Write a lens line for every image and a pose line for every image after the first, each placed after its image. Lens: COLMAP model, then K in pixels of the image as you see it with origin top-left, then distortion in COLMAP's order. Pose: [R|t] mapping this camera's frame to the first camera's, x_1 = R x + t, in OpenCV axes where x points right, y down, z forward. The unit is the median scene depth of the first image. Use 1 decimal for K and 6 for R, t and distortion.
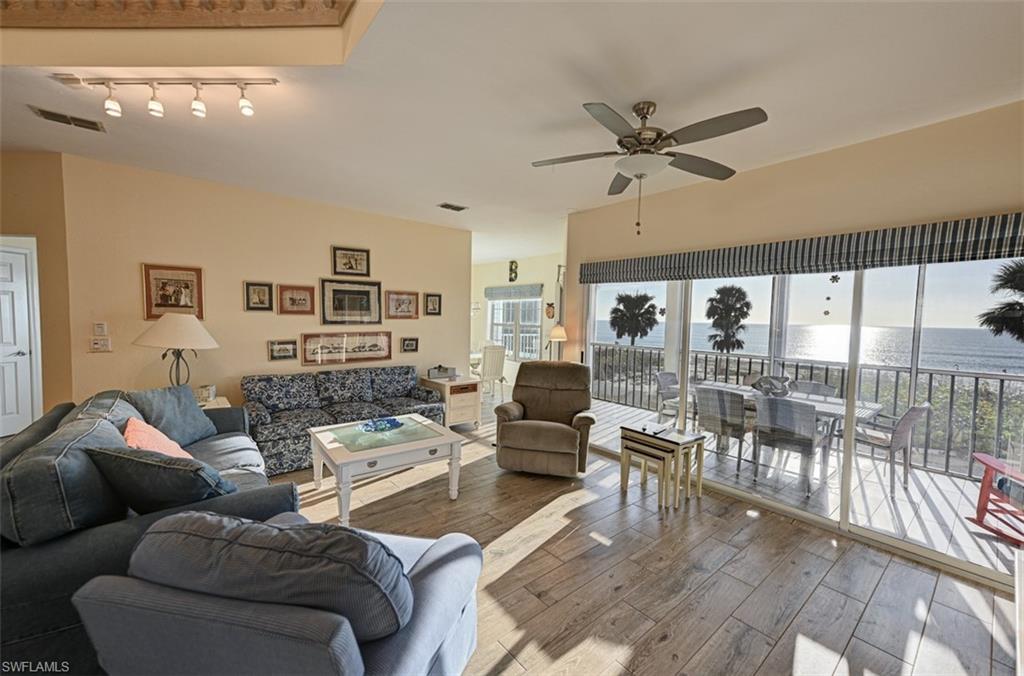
lens RADIAL K [[396.0, 0, 521.3], [0, 396.0, 337.4], [0, 0, 1]] dist [0.022111, 0.000179]
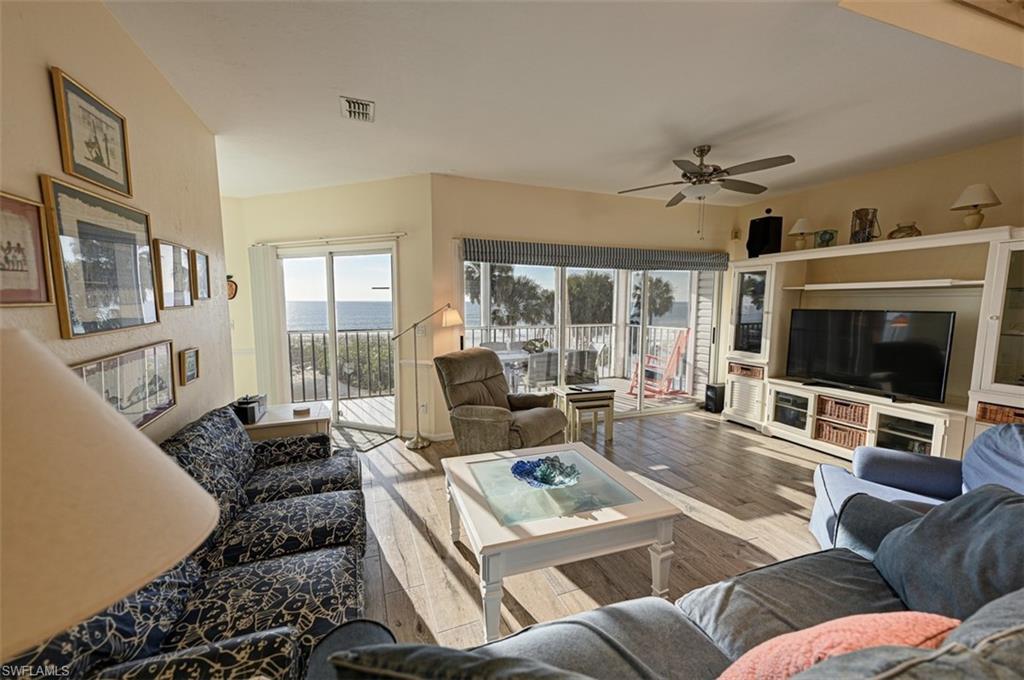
lens RADIAL K [[396.0, 0, 510.6], [0, 396.0, 343.9], [0, 0, 1]] dist [0.022111, 0.000179]
pose [[0.345111, -0.122430, 0.930542, -0.832798], [0.054973, 0.992390, 0.110179, -0.051916], [-0.936950, 0.013131, 0.349215, 0.725538]]
